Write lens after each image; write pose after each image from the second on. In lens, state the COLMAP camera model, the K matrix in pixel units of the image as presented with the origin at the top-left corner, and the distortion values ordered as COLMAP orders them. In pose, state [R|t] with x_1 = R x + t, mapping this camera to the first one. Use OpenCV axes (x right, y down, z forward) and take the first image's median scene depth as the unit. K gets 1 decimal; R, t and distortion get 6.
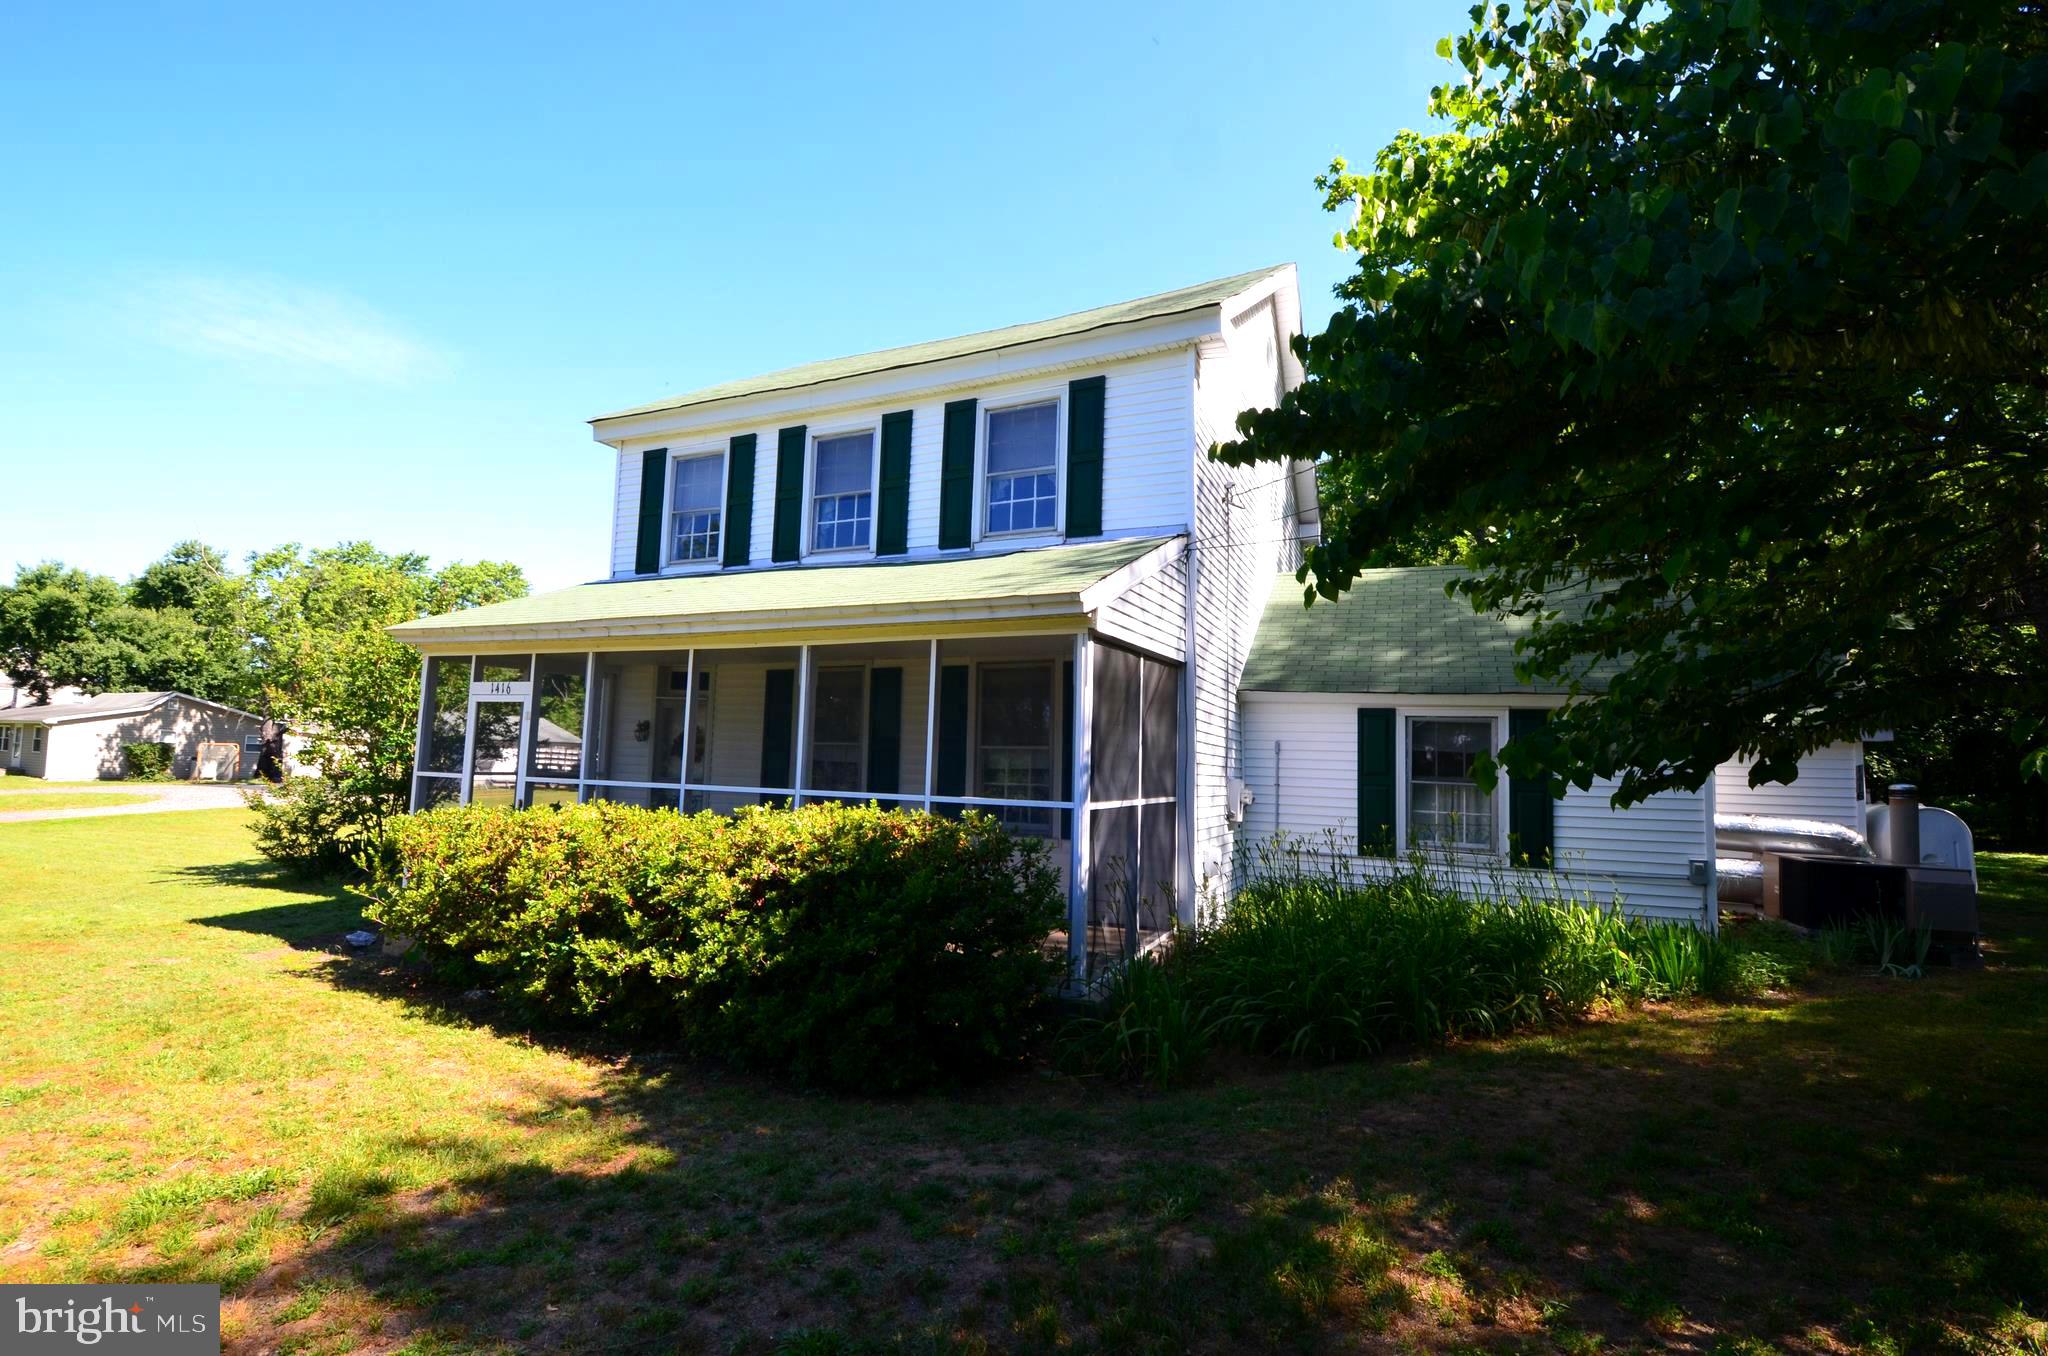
lens RADIAL K [[890.2, 0, 1026.3], [0, 890.2, 693.0], [0, 0, 1]] dist [0.018326, -0.023887]
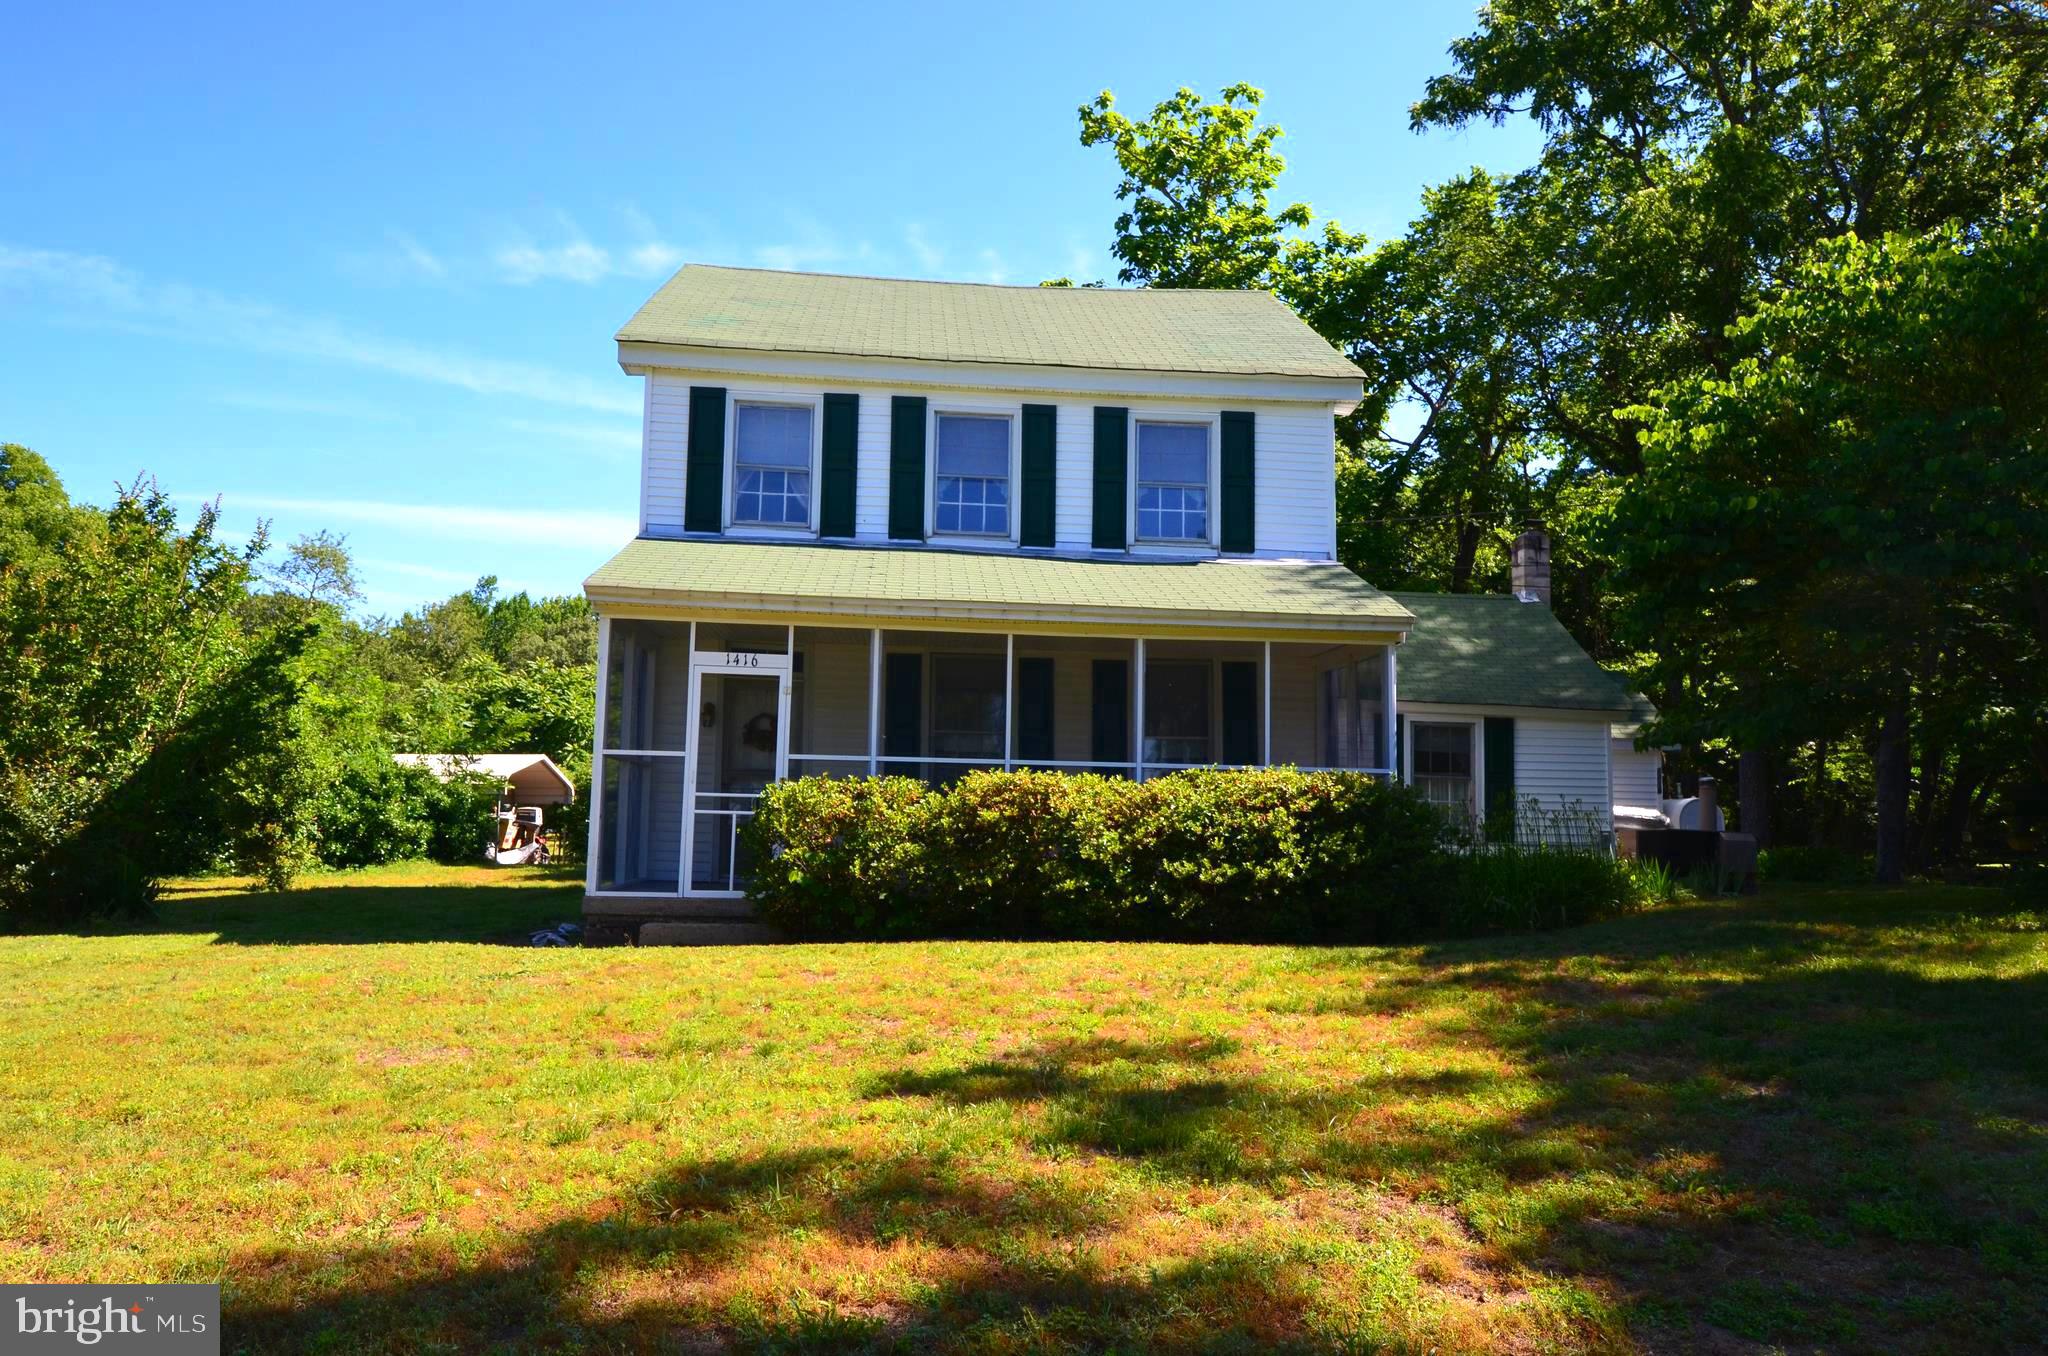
lens RADIAL K [[1385.4, 0, 1024.0], [0, 1385.4, 678.0], [0, 0, 1]] dist [0.003102, 0.000389]
pose [[0.871653, 0.044062, 0.488139, -0.928879], [-0.034476, 0.998996, -0.028612, 0.039459], [-0.488910, 0.008111, 0.872297, -0.361608]]
